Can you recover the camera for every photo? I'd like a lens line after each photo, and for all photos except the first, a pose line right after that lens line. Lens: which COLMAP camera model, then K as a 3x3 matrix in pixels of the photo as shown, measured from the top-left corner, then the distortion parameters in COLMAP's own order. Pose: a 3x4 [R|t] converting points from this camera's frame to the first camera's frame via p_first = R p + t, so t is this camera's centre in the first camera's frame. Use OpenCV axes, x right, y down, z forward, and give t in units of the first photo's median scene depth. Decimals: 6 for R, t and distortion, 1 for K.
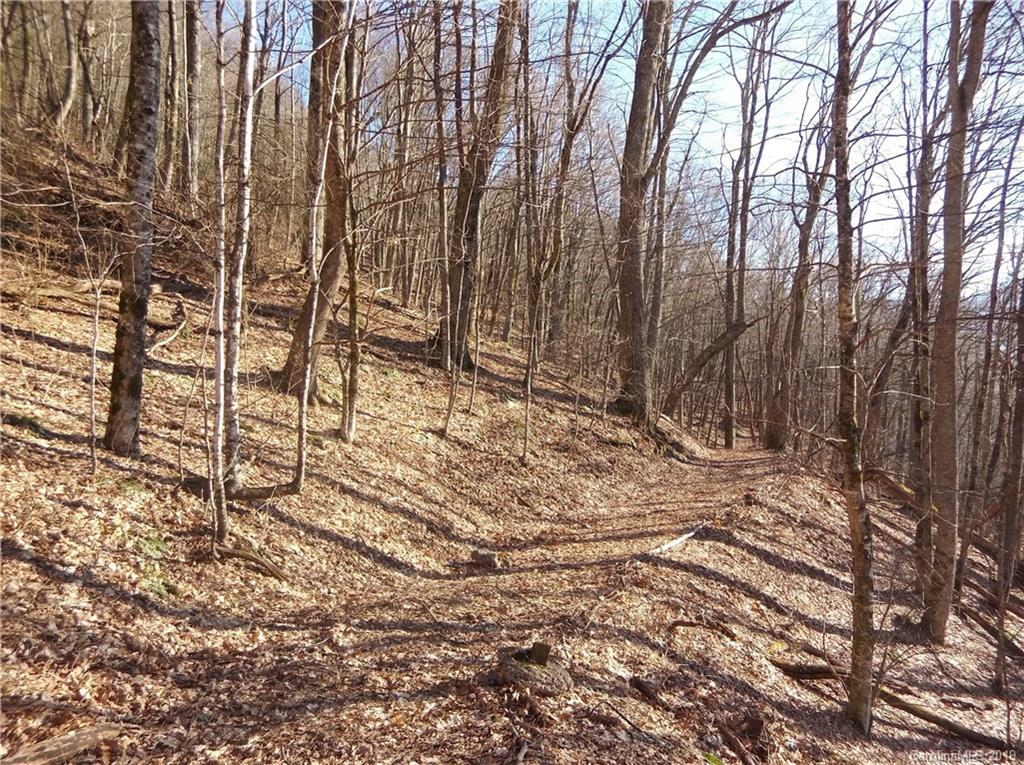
lens RADIAL K [[758.8, 0, 532.1], [0, 758.8, 391.4], [0, 0, 1]] dist [0.002179, -0.005978]
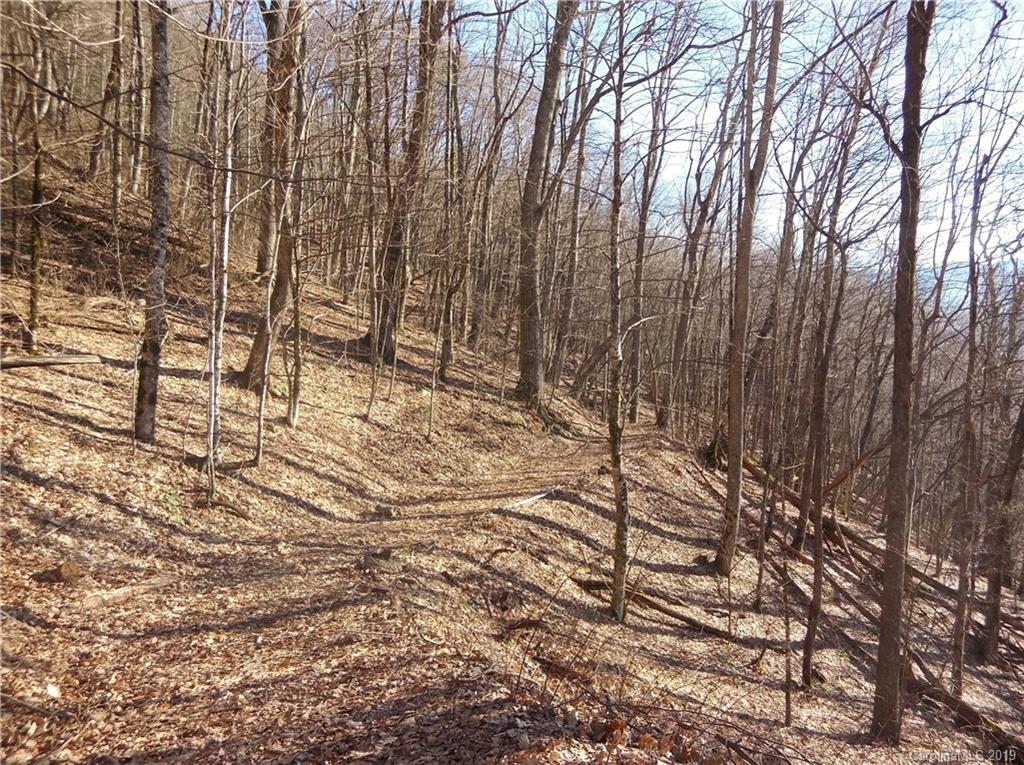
lens RADIAL K [[758.8, 0, 523.6], [0, 758.8, 385.4], [0, 0, 1]] dist [0.002179, -0.005978]
pose [[0.998750, 0.015924, 0.047372, 0.133286], [-0.017871, 0.999001, 0.040962, -0.086958], [-0.046673, -0.041757, 0.998037, -0.473717]]
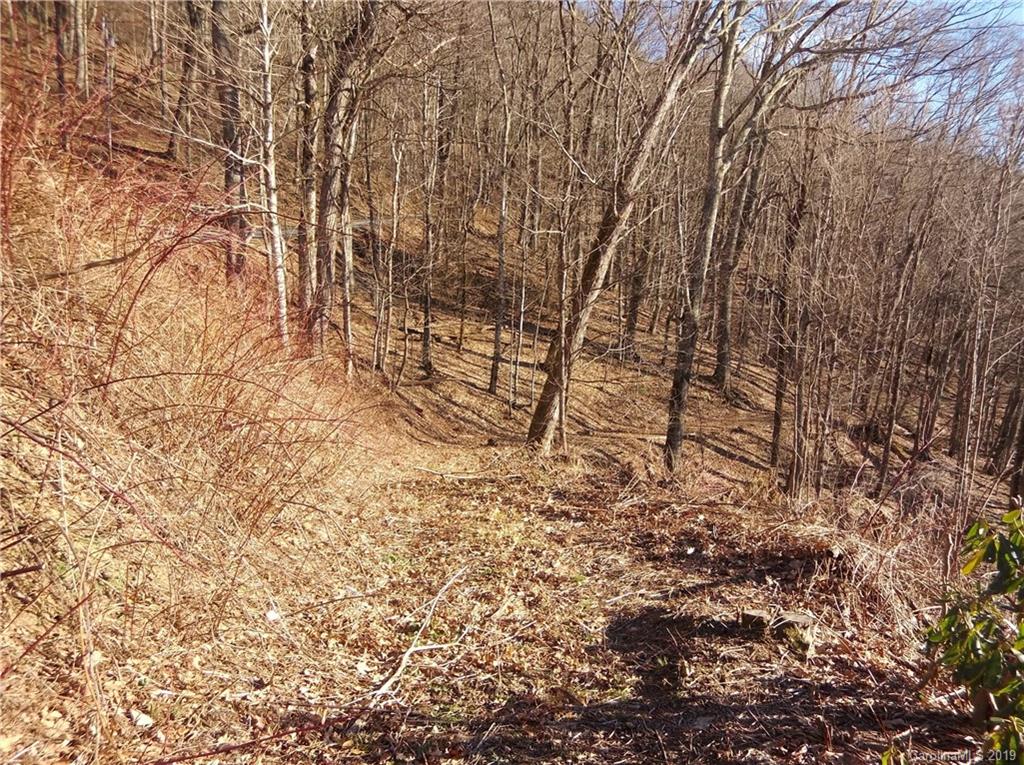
lens RADIAL K [[758.8, 0, 525.8], [0, 758.8, 368.2], [0, 0, 1]] dist [0.002179, -0.005978]
pose [[0.892993, 0.089576, -0.441066, 1.147219], [-0.052186, 0.993992, 0.096212, -0.368104], [0.447034, -0.062899, 0.892303, -2.081835]]
